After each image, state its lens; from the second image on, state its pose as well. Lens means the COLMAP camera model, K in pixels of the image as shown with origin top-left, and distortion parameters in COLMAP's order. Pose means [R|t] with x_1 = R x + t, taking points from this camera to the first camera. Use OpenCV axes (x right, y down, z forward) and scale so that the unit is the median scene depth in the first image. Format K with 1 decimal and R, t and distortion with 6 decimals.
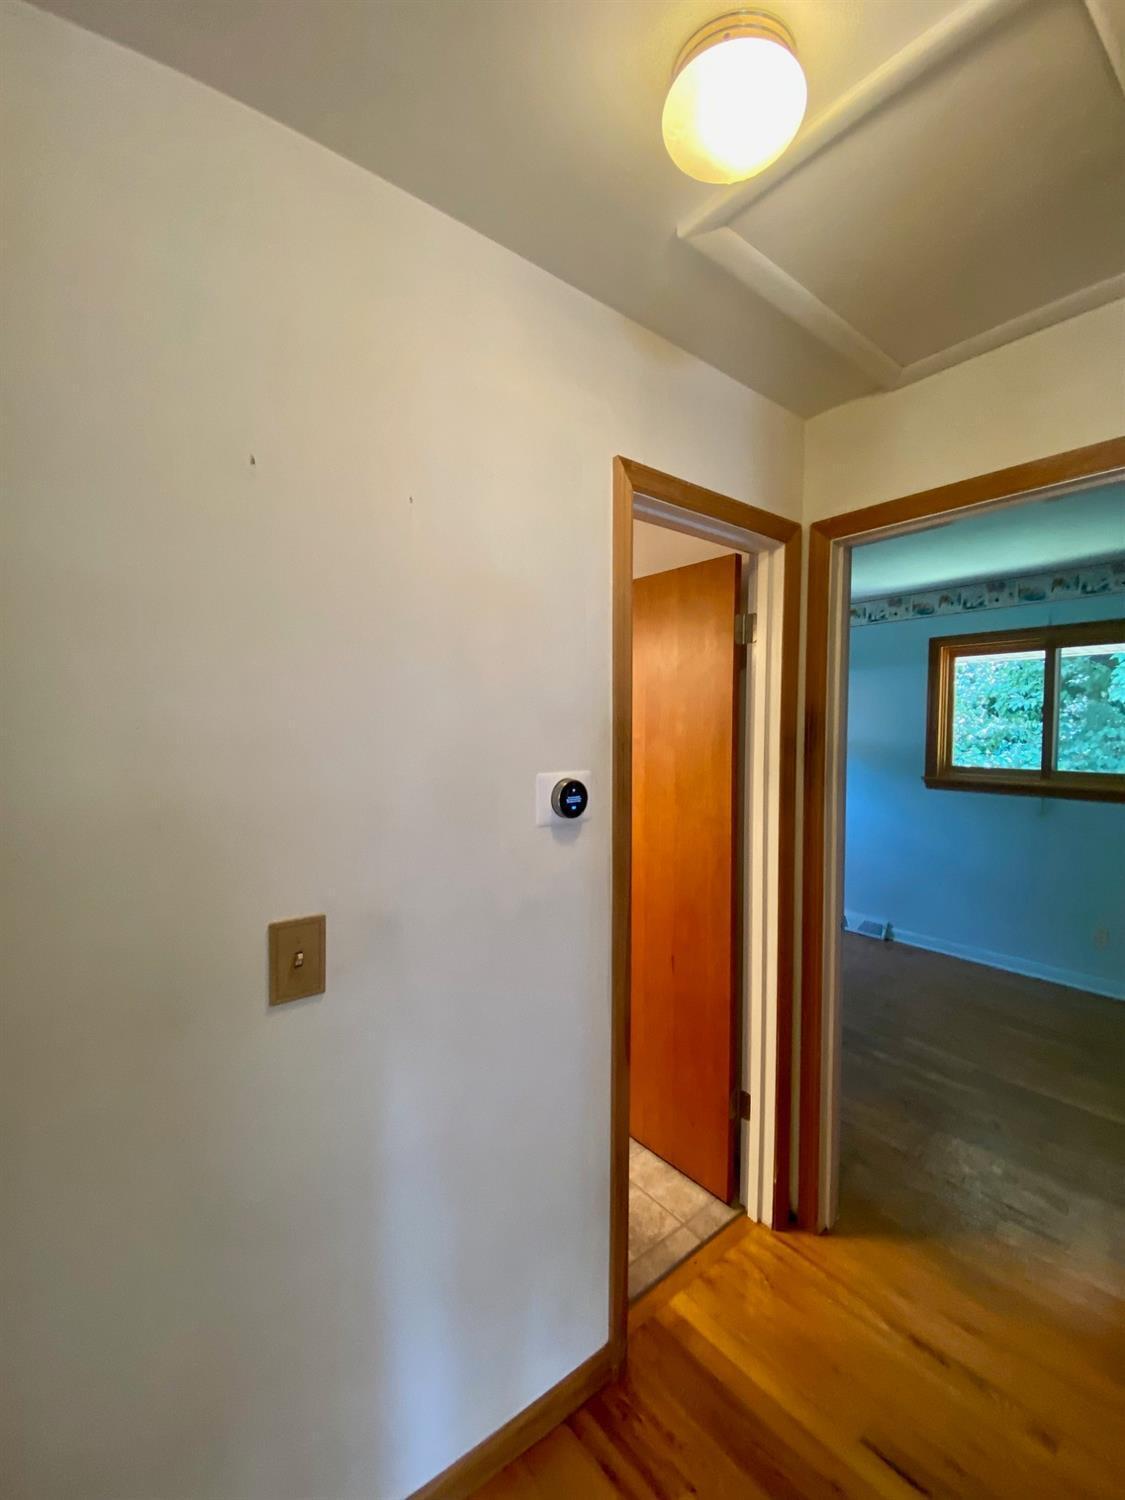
lens RADIAL K [[613.0, 0, 562.2], [0, 613.0, 750.2], [0, 0, 1]] dist [-0.003422, -0.009001]
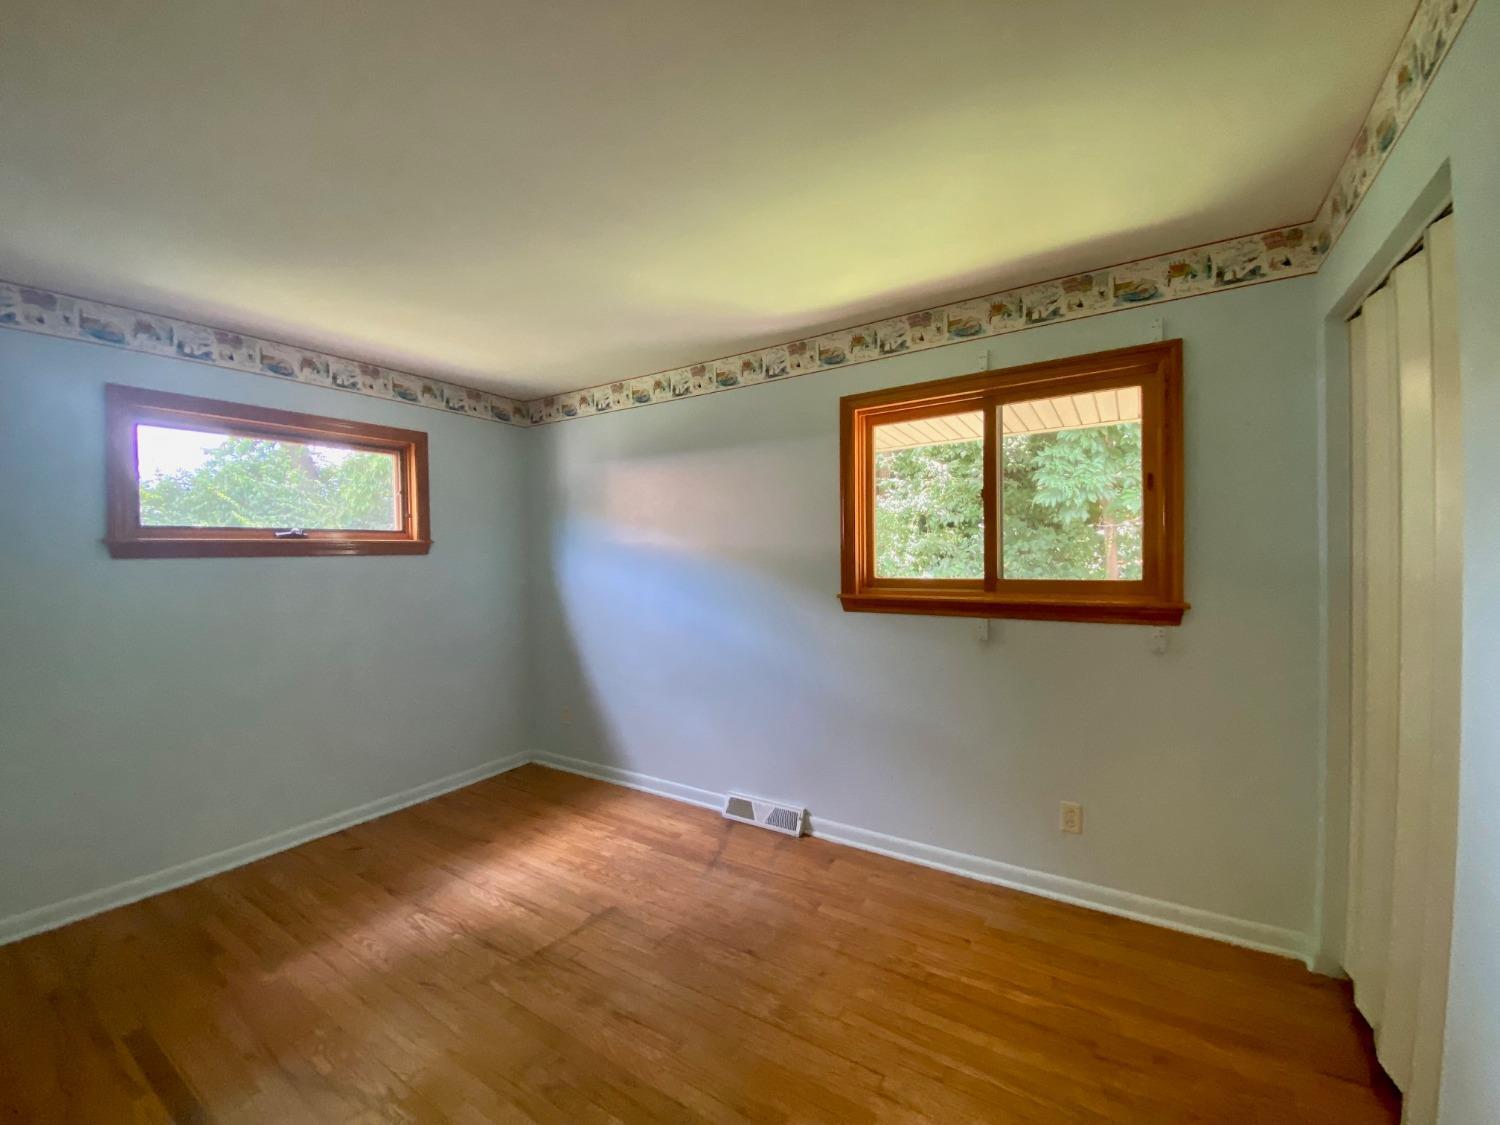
lens RADIAL K [[613.0, 0, 746.9], [0, 613.0, 561.2], [0, 0, 1]] dist [-0.003422, -0.009001]
pose [[0.945034, -0.021324, 0.326275, 0.268068], [0.031854, 0.999129, -0.026962, 0.020147], [-0.325416, 0.035873, 0.944890, 0.381417]]
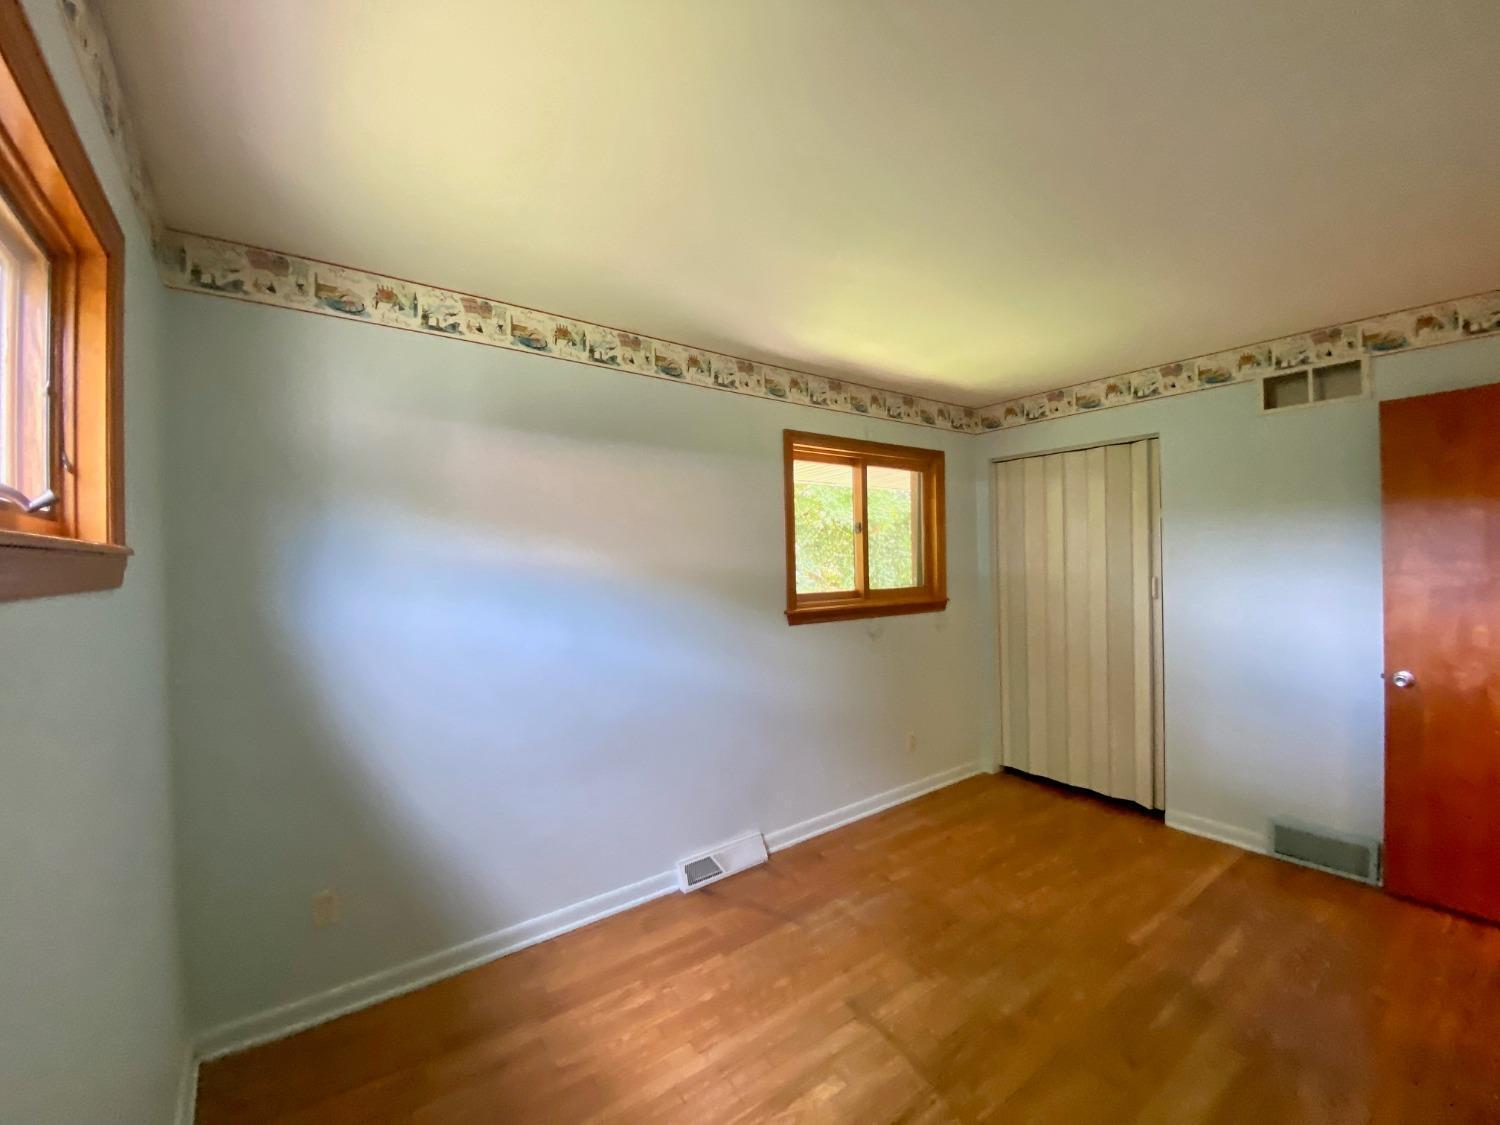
lens RADIAL K [[613.0, 0, 759.1], [0, 613.0, 554.9], [0, 0, 1]] dist [-0.003422, -0.009001]
pose [[0.012194, 0.013544, 0.999834, -0.162382], [0.059751, 0.998112, -0.014249, -0.016980], [-0.998139, 0.059915, 0.011361, 1.039220]]
